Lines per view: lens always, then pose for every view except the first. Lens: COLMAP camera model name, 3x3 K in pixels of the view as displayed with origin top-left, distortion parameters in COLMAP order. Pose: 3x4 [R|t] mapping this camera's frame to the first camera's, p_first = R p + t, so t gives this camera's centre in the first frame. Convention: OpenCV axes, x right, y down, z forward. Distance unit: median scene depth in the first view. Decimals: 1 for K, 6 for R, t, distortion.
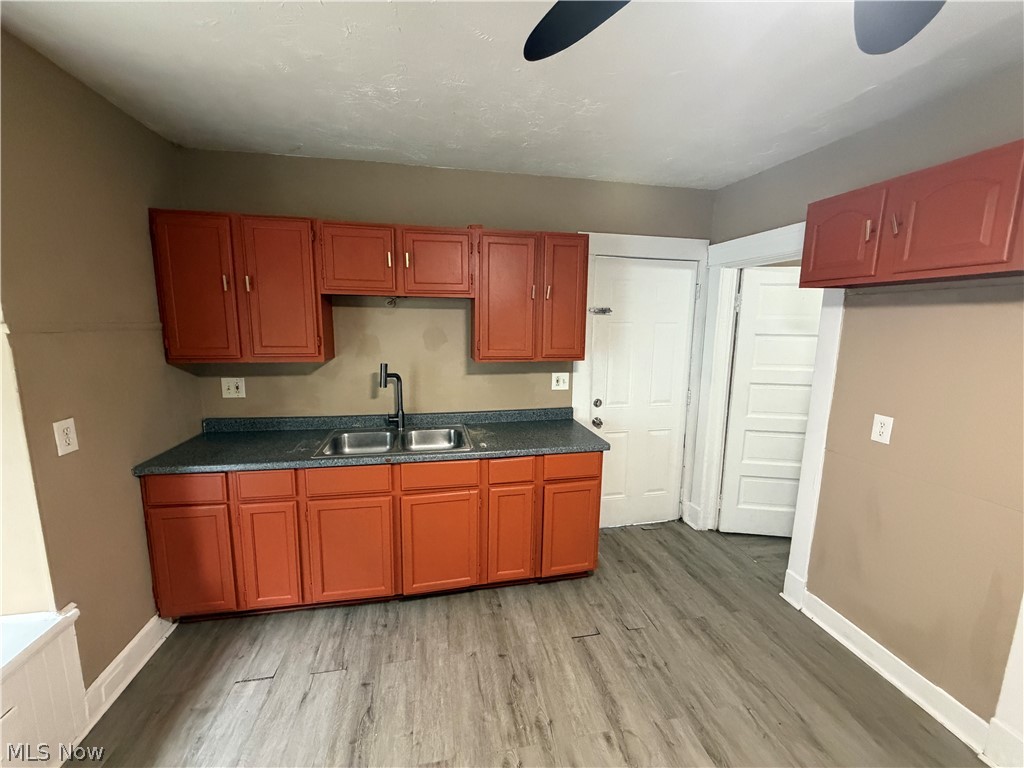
lens RADIAL K [[406.9, 0, 508.2], [0, 406.9, 380.7], [0, 0, 1]] dist [0.002496, 0.000172]
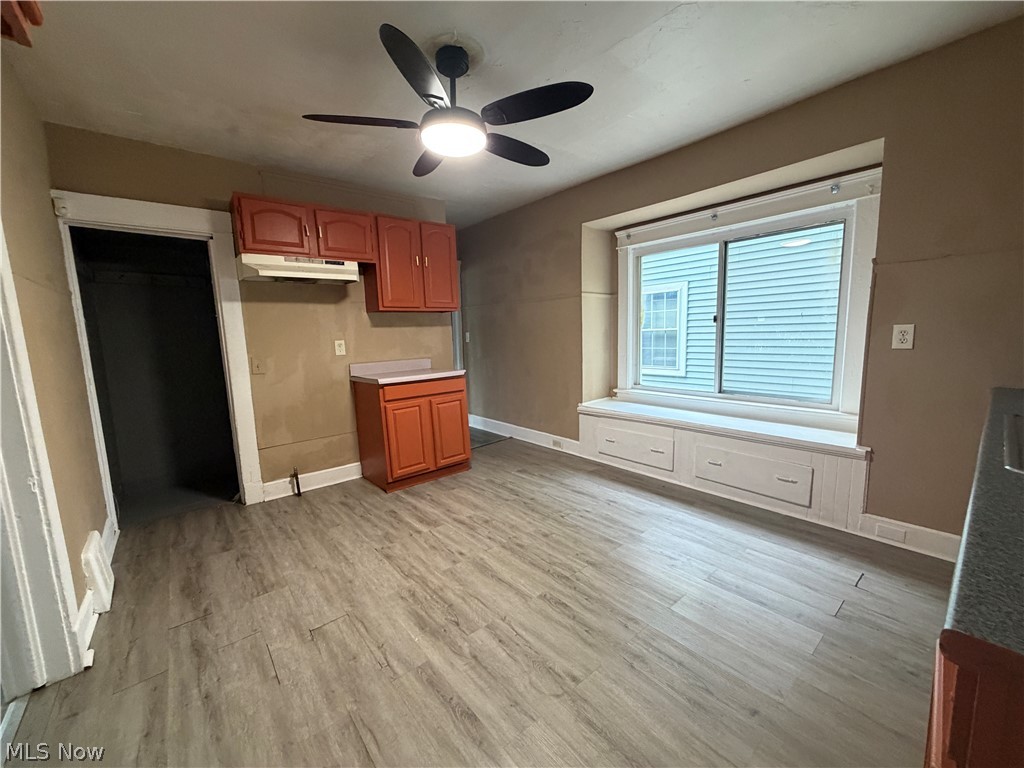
lens RADIAL K [[406.9, 0, 513.1], [0, 406.9, 384.6], [0, 0, 1]] dist [0.002496, 0.000172]
pose [[-0.875039, 0.077792, -0.477761, 0.762865], [-0.055199, 0.964527, 0.258150, 0.009129], [0.480895, 0.252263, -0.839704, 1.558708]]
